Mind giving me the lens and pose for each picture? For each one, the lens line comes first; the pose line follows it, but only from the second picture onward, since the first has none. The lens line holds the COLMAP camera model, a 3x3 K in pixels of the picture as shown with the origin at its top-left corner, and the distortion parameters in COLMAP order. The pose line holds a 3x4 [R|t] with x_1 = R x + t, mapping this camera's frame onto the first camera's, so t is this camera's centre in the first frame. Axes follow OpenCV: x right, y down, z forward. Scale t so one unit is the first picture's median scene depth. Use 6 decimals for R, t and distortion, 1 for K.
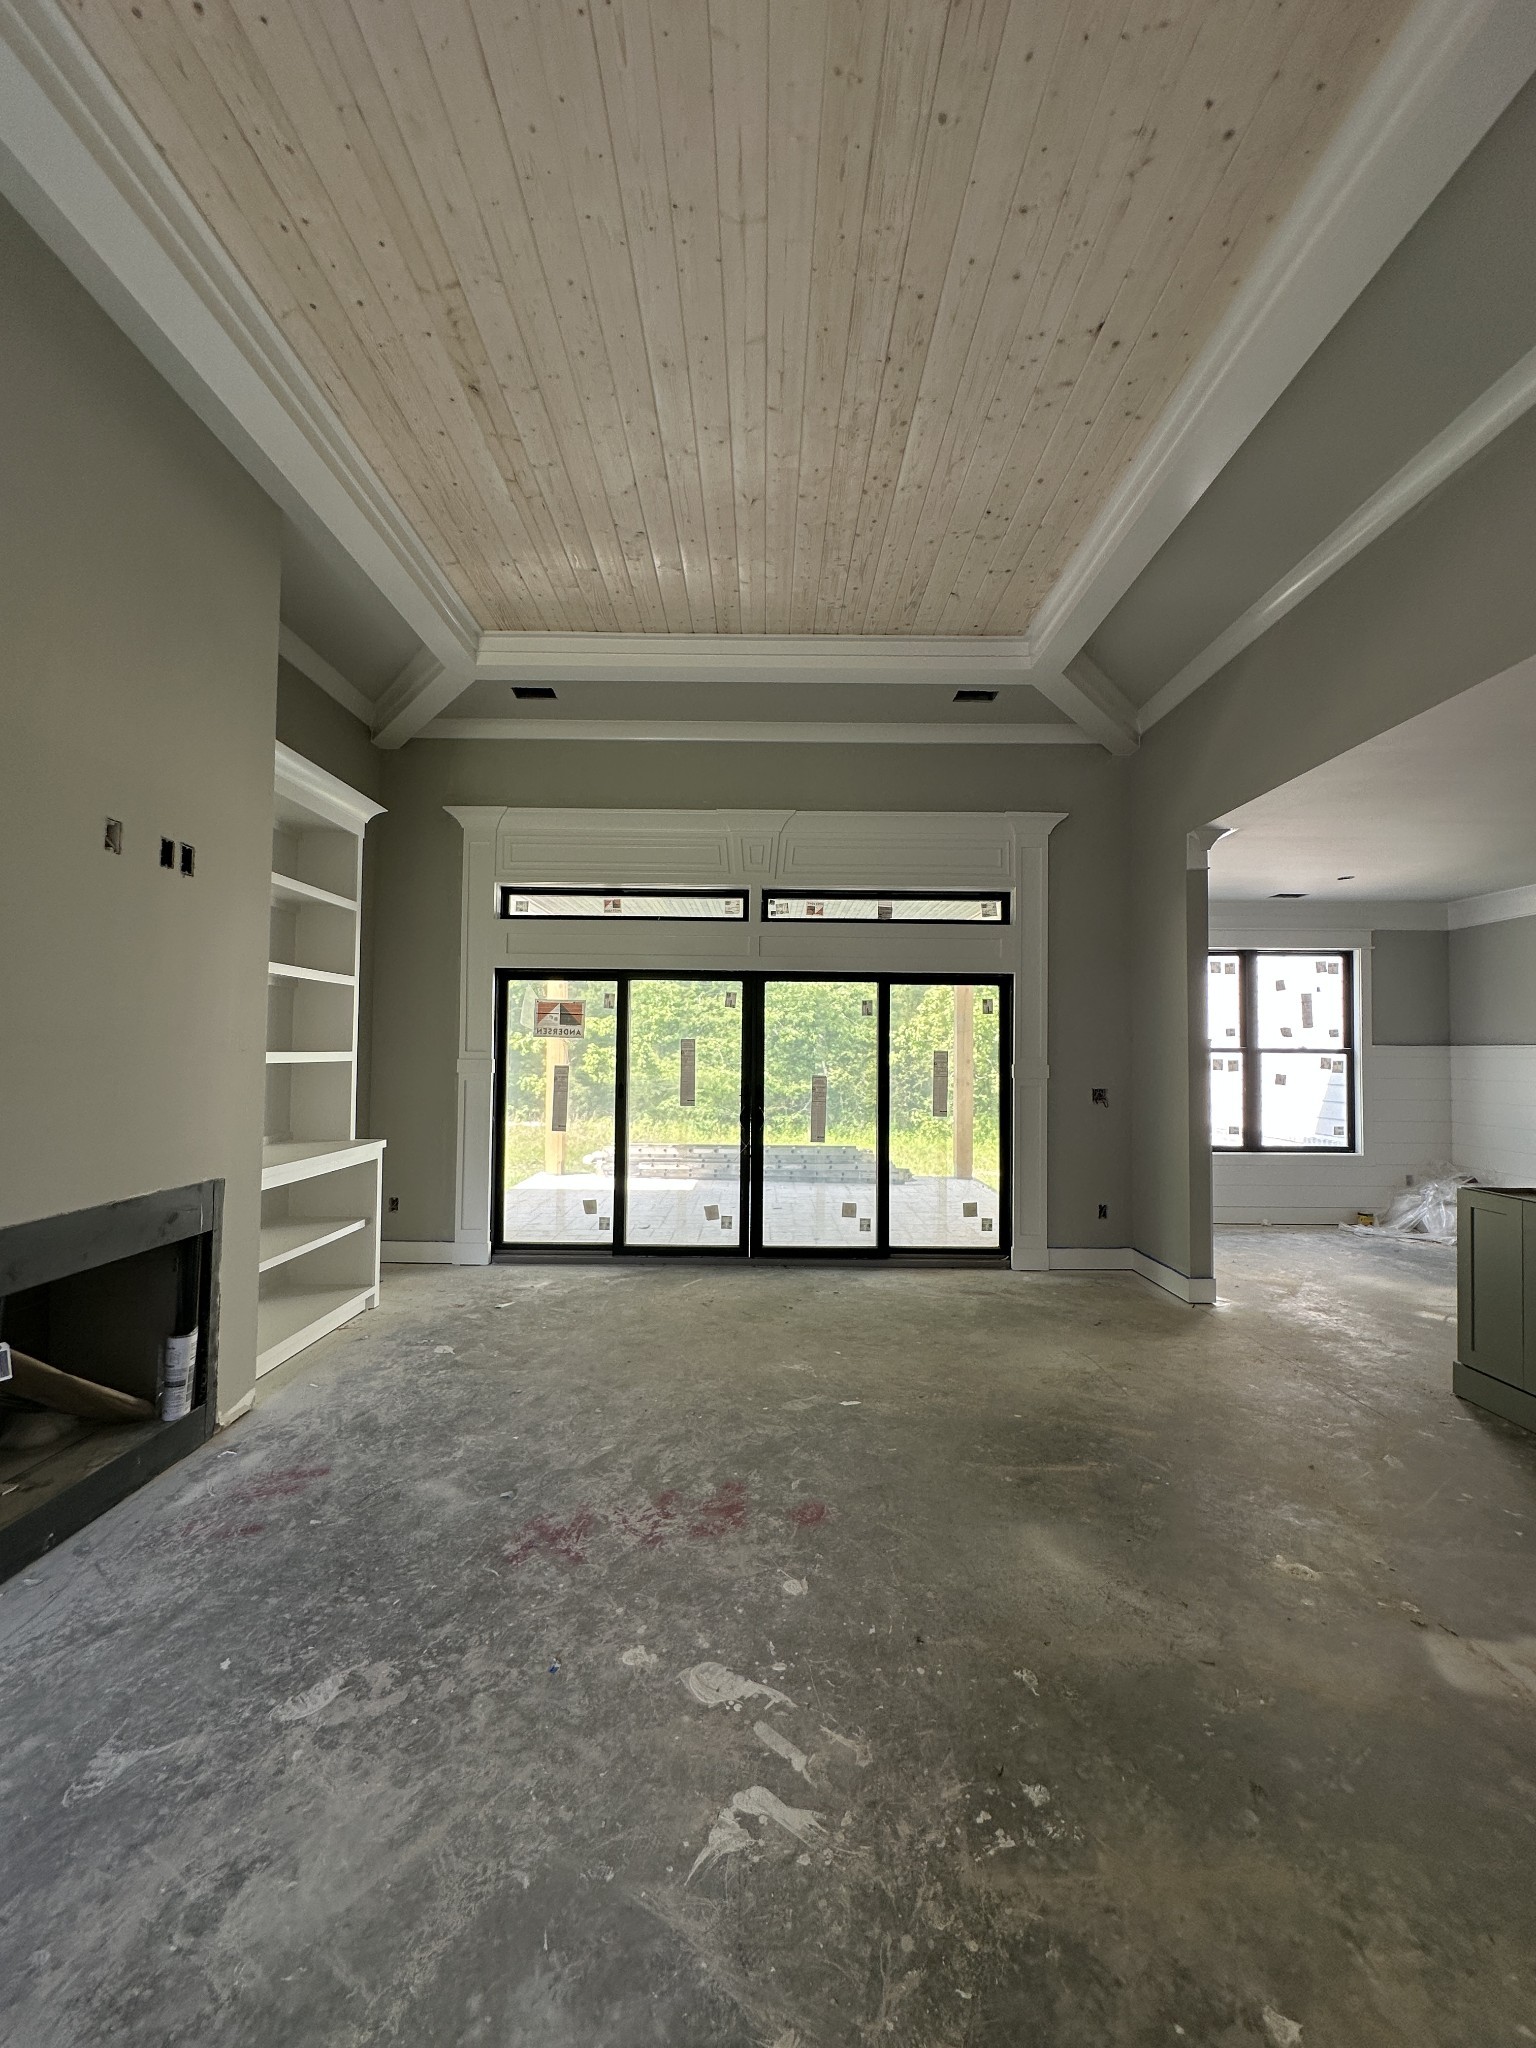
lens RADIAL K [[802.7, 0, 754.8], [0, 802.7, 1026.7], [0, 0, 1]] dist [-0.003757, 0.001548]
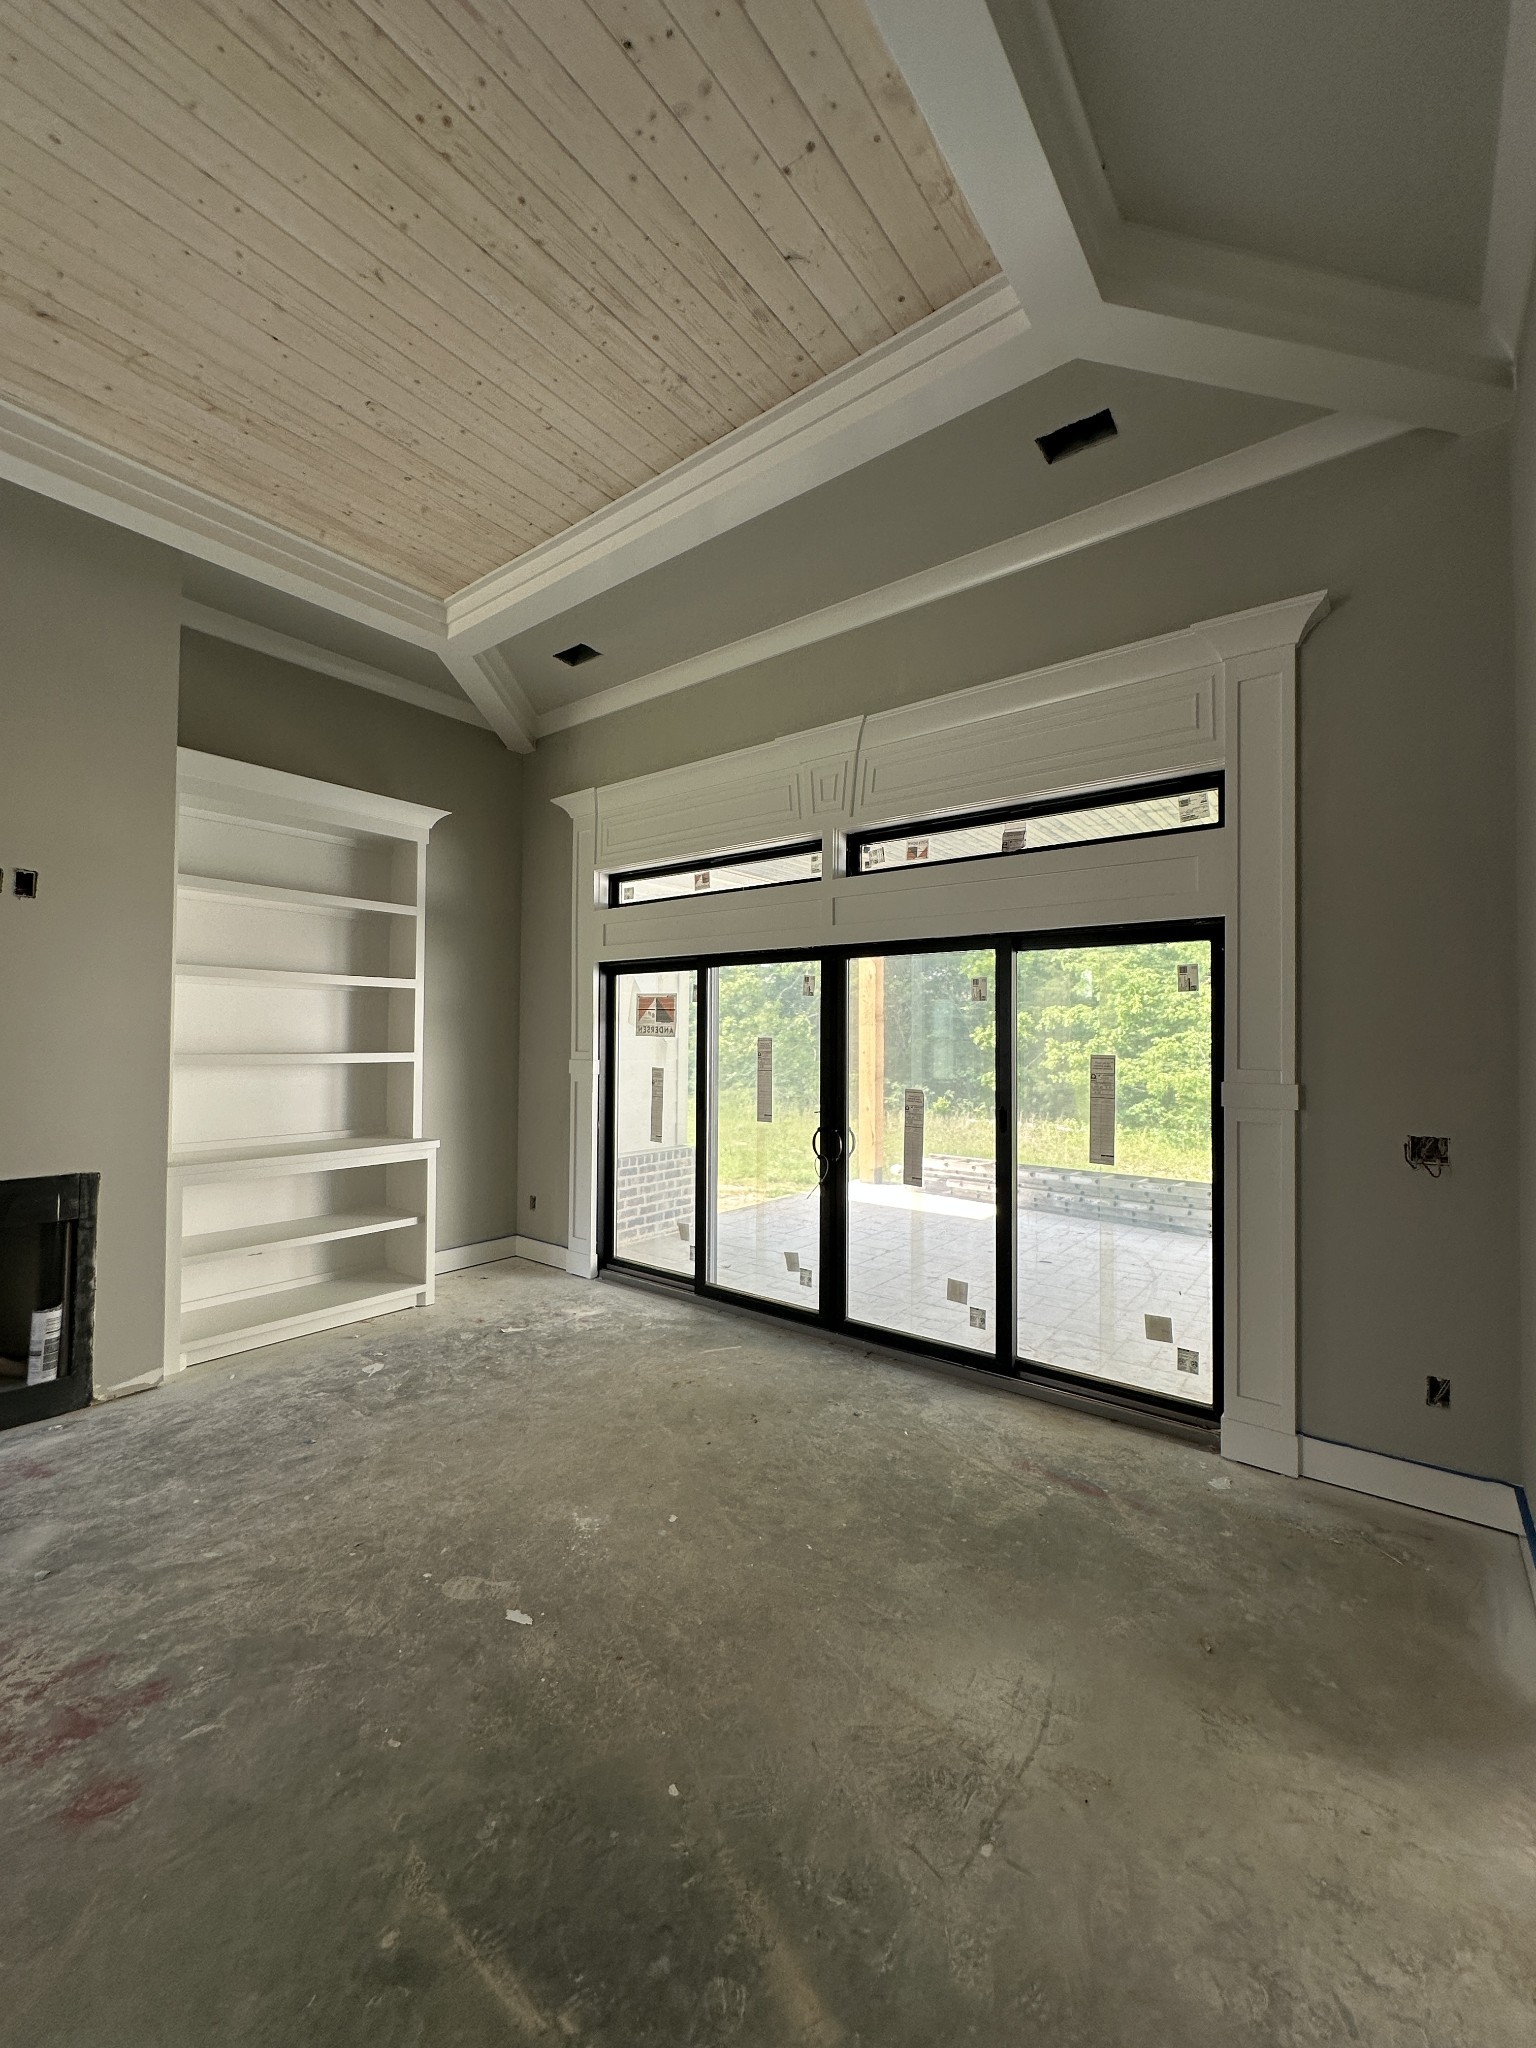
lens RADIAL K [[802.7, 0, 774.9], [0, 802.7, 1025.4], [0, 0, 1]] dist [-0.003757, 0.001548]
pose [[0.801120, -0.013783, -0.598345, 0.481356], [0.017575, 0.999845, 0.000499, 0.003819], [0.598246, -0.010915, 0.801239, 0.448711]]
